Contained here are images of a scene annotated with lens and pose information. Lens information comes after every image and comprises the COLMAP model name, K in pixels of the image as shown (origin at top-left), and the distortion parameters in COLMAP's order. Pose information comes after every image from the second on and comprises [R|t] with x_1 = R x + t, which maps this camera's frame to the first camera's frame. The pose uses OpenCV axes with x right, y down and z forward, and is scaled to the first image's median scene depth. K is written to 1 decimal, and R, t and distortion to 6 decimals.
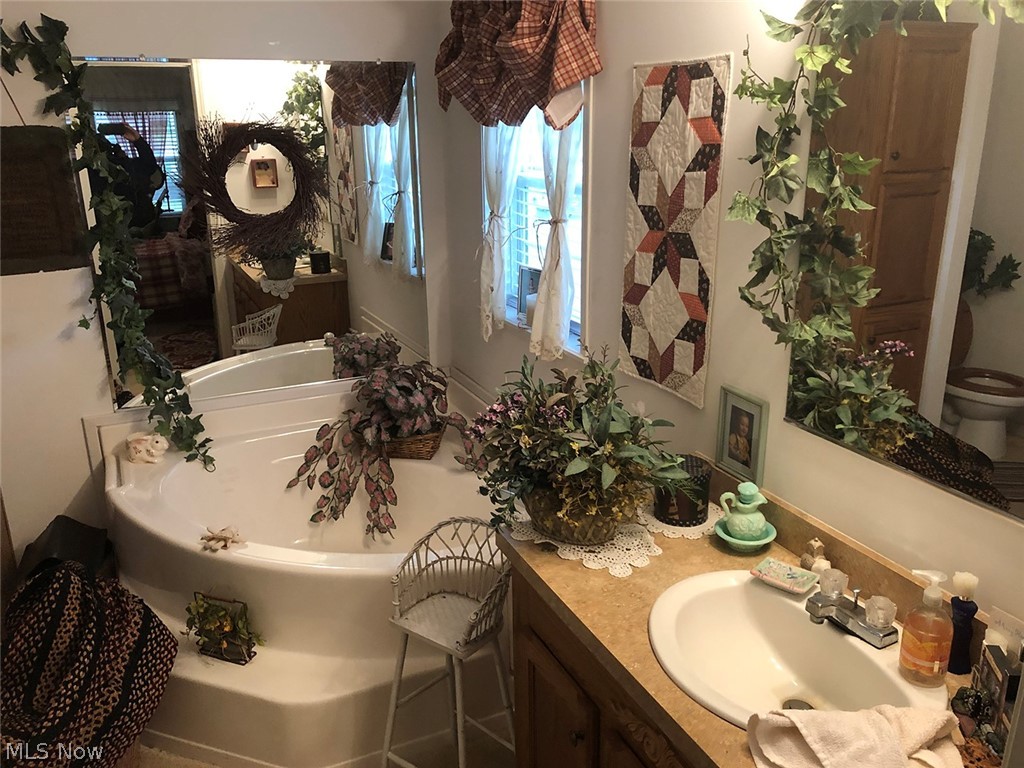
lens RADIAL K [[832.5, 0, 512.5], [0, 832.5, 384.7], [0, 0, 1]] dist [0.043422, -0.050605]
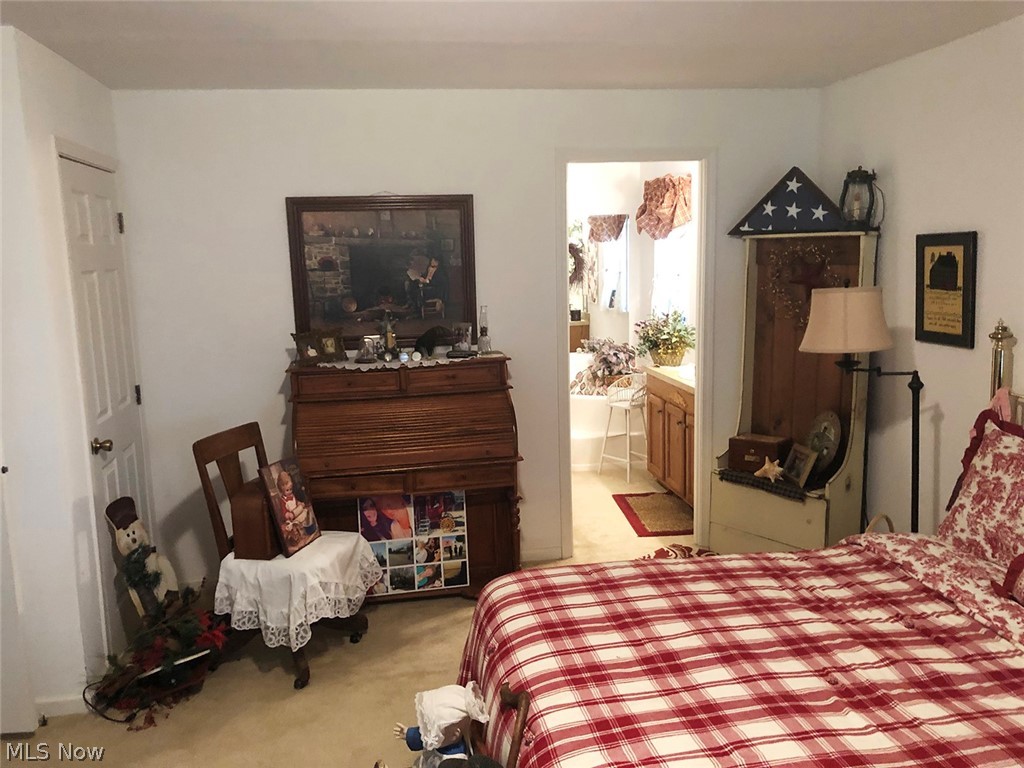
lens RADIAL K [[832.5, 0, 512.1], [0, 832.5, 381.4], [0, 0, 1]] dist [0.043422, -0.050605]
pose [[0.963945, 0.034287, -0.263884, 0.200402], [-0.071682, 0.988465, -0.133414, 0.408732], [0.256265, 0.147520, 0.955283, -1.239370]]
